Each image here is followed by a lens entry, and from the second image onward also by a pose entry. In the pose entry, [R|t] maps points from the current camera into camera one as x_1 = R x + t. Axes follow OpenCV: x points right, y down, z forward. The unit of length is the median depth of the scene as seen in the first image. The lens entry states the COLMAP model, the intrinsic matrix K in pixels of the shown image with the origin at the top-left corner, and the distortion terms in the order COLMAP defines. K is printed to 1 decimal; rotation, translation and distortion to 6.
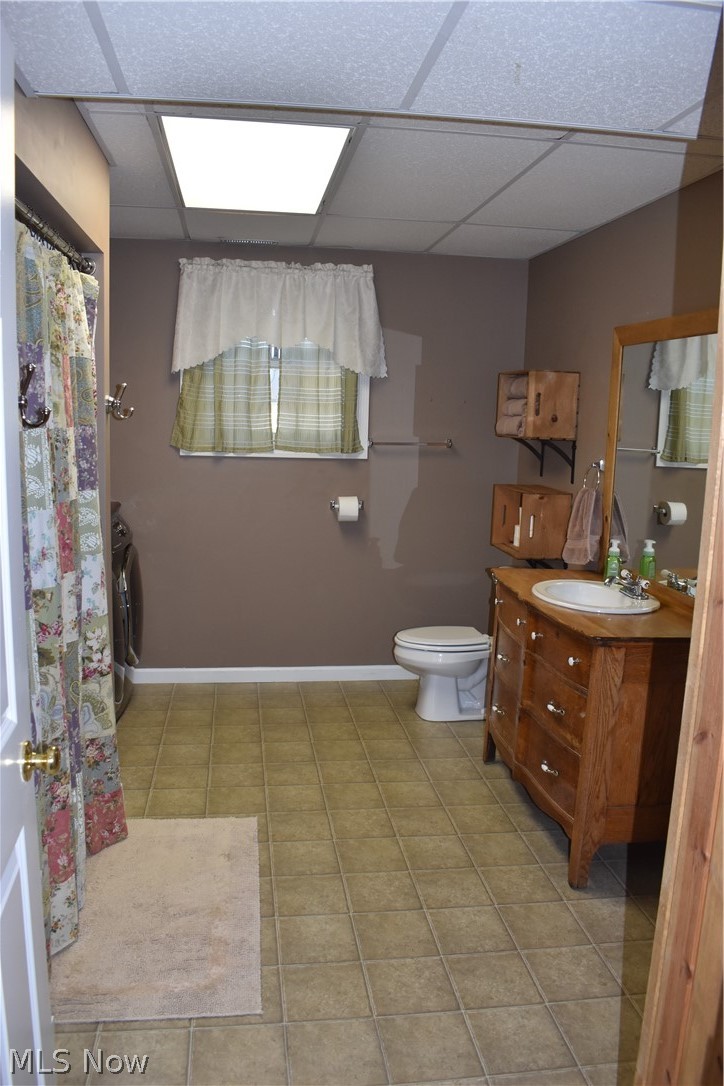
lens RADIAL K [[863.2, 0, 367.1], [0, 863.2, 543.4], [0, 0, 1]] dist [-0.092796, 0.021902]
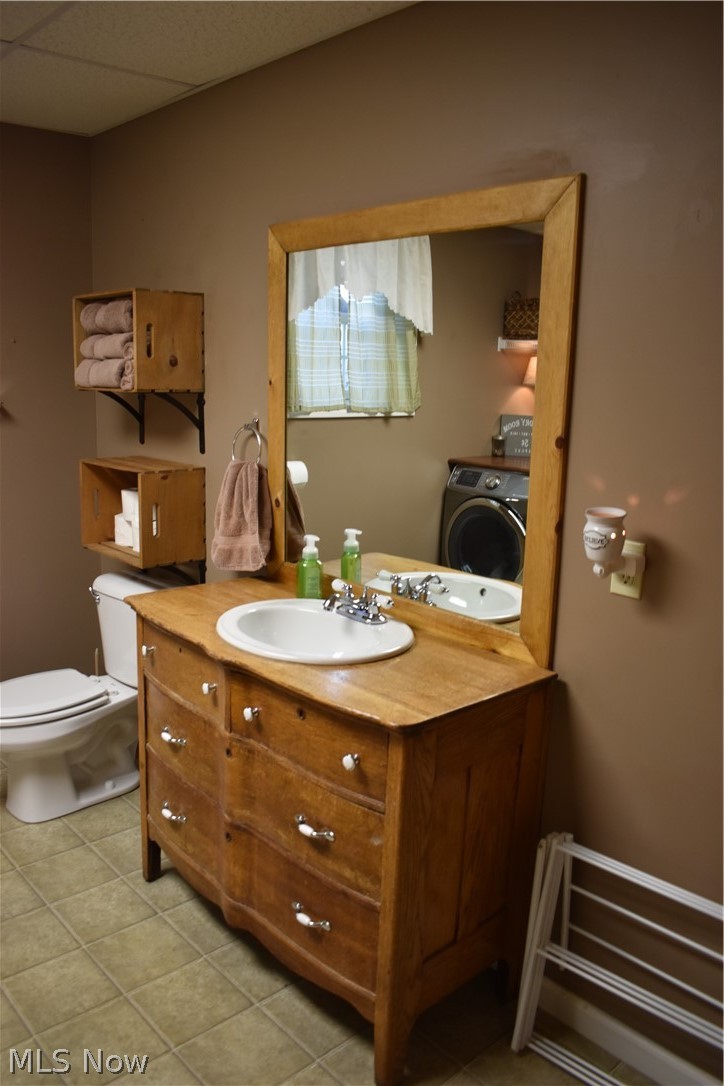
lens RADIAL K [[863.2, 0, 327.3], [0, 863.2, 519.9], [0, 0, 1]] dist [-0.092796, 0.021902]
pose [[0.844032, -0.120134, 0.522663, -0.053493], [0.095154, 0.992671, 0.074504, -0.058659], [-0.527783, -0.013151, 0.849277, 0.346720]]
